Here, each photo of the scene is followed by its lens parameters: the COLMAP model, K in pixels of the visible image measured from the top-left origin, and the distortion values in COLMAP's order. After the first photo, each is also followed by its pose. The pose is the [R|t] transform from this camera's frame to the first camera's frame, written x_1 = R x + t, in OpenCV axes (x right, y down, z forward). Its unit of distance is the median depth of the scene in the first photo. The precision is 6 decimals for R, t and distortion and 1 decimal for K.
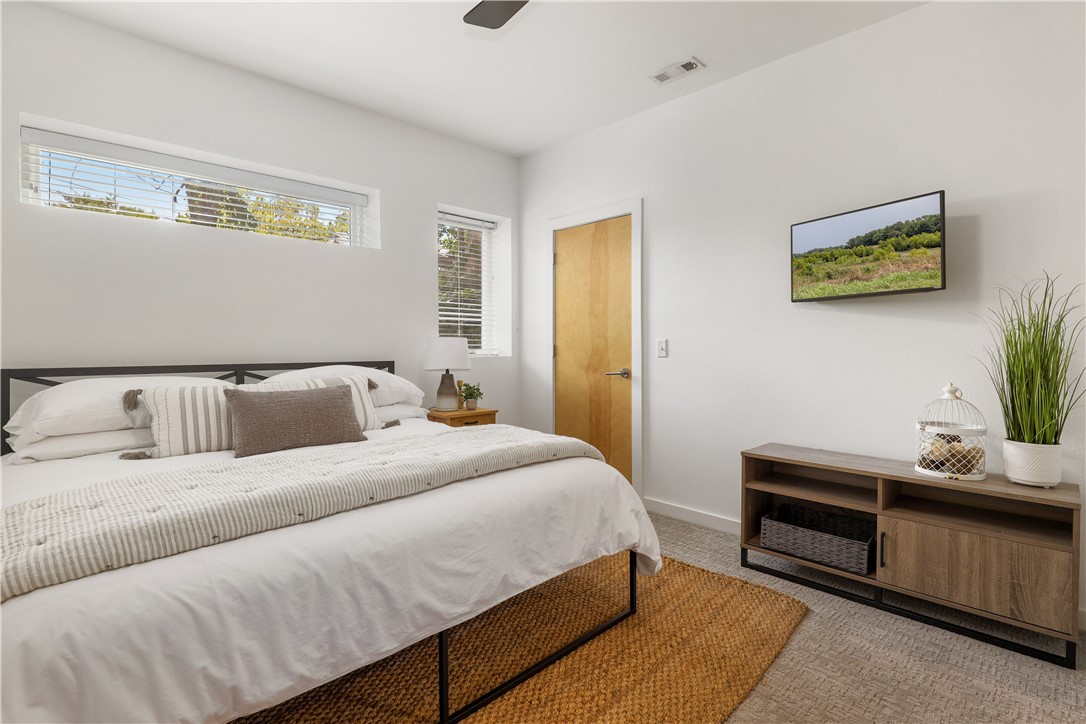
lens RADIAL K [[514.4, 0, 543.0], [0, 514.4, 362.0], [0, 0, 1]] dist [-0.015390, -0.000325]
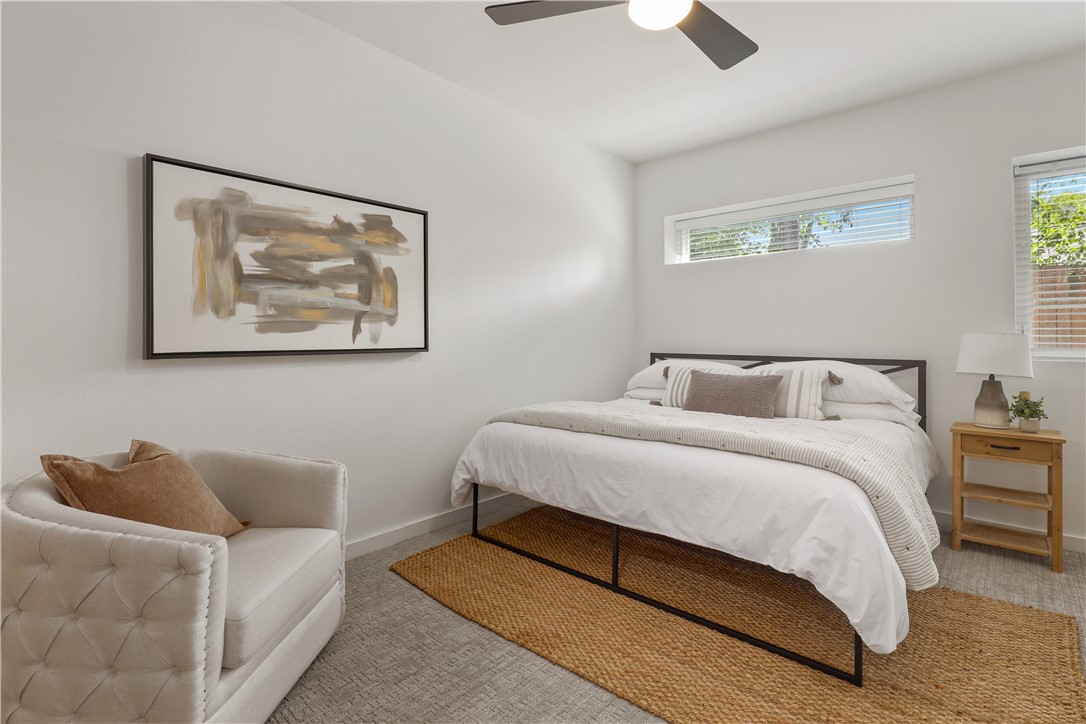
lens RADIAL K [[514.4, 0, 543.0], [0, 514.4, 362.0], [0, 0, 1]] dist [-0.015390, -0.000325]
pose [[0.074803, 0.046067, -0.996134, 0.921636], [-0.039792, 0.998275, 0.043178, -0.018824], [0.996404, 0.036408, 0.076507, 0.457051]]
